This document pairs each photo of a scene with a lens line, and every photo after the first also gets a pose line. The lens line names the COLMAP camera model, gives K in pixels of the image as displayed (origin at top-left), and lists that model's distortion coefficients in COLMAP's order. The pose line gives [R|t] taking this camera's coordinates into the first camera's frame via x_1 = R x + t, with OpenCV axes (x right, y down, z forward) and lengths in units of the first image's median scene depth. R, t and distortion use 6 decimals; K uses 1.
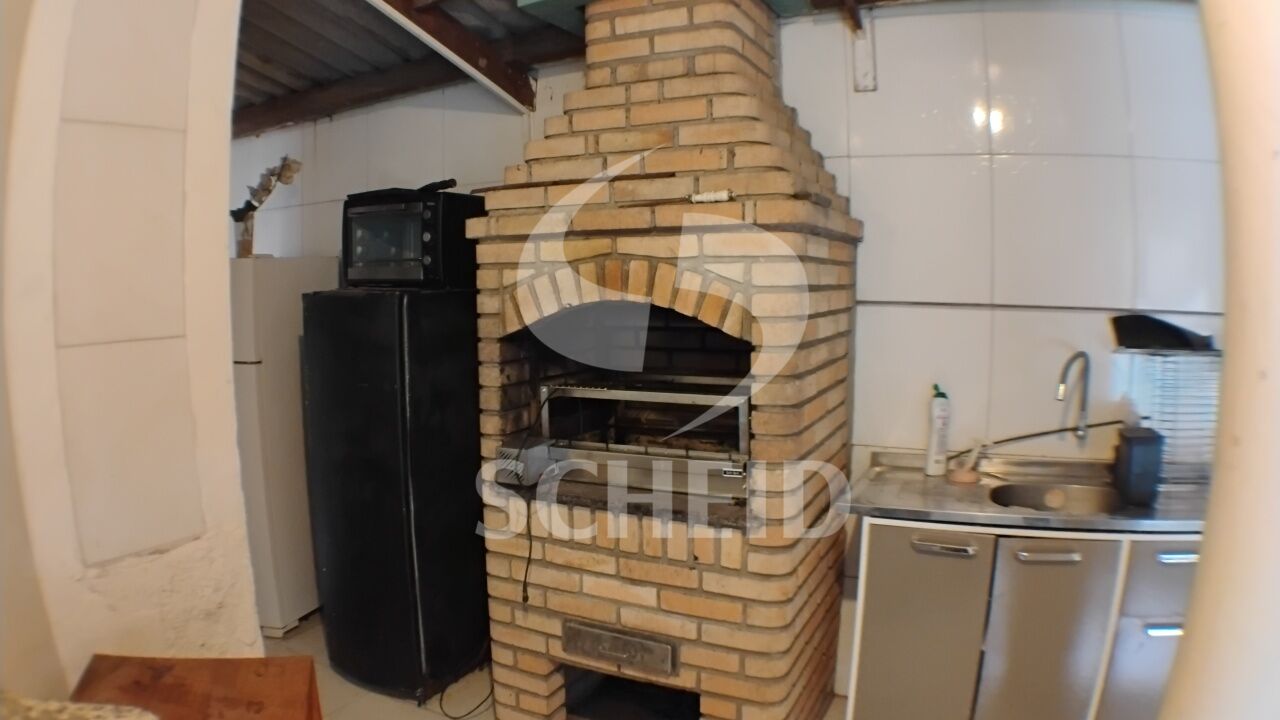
lens RADIAL K [[784.8, 0, 641.6], [0, 784.8, 352.1], [0, 0, 1]] dist [-0.259165, 0.044760]
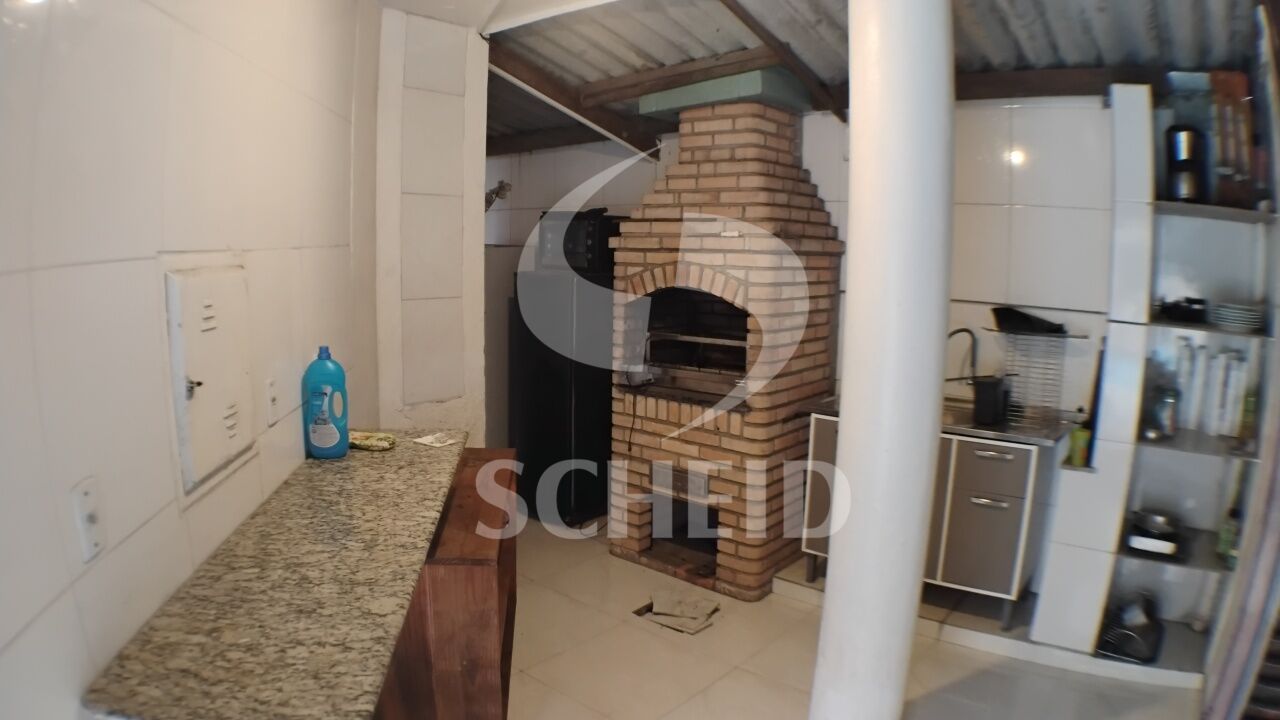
lens RADIAL K [[784.8, 0, 641.6], [0, 784.8, 352.1], [0, 0, 1]] dist [-0.259165, 0.044760]
pose [[0.970802, 0.054931, -0.233509, 0.295432], [-0.045248, 0.997887, 0.046626, 0.006500], [0.235577, -0.034698, 0.971236, -0.784223]]
